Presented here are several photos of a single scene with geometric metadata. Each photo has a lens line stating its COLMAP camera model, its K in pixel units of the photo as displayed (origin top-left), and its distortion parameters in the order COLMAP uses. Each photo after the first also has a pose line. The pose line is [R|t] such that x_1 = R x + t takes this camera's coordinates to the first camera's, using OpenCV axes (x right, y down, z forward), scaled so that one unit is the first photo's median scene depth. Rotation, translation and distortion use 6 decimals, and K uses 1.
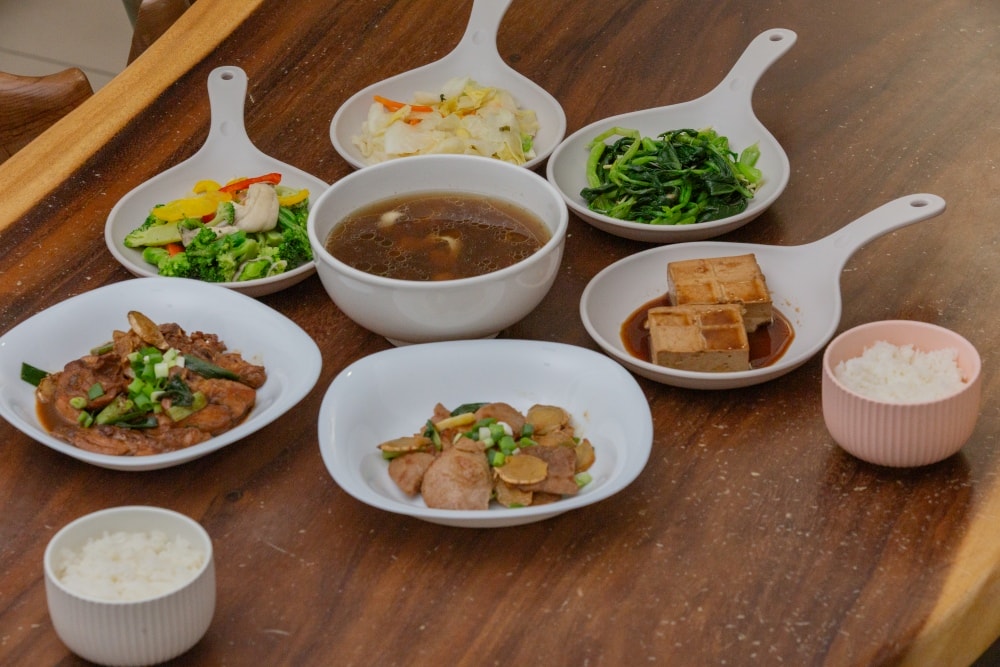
lens RADIAL K [[3493.0, 0, 501.4], [0, 3493.0, 333.9], [0, 0, 1]] dist [-0.116373, 0.000000]
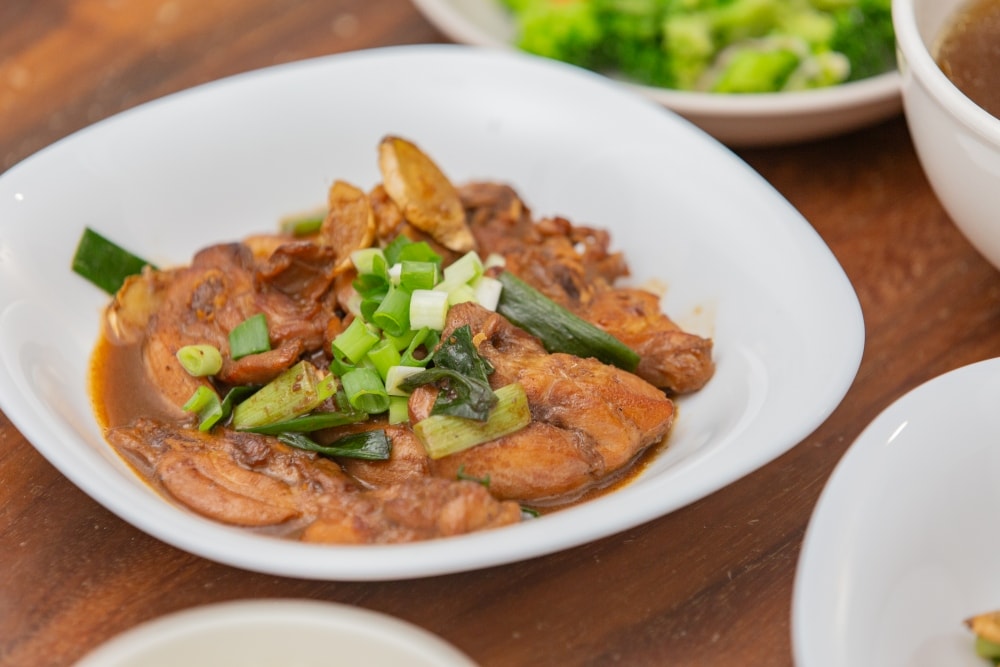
lens RADIAL K [[5583.1, 0, 498.0], [0, 5583.1, 333.4], [0, 0, 1]] dist [0.014056, 0.000000]
pose [[0.971090, 0.159892, -0.177255, 0.014812], [-0.151512, 0.986637, 0.059936, -0.023754], [0.184470, -0.031347, 0.982338, 0.424448]]
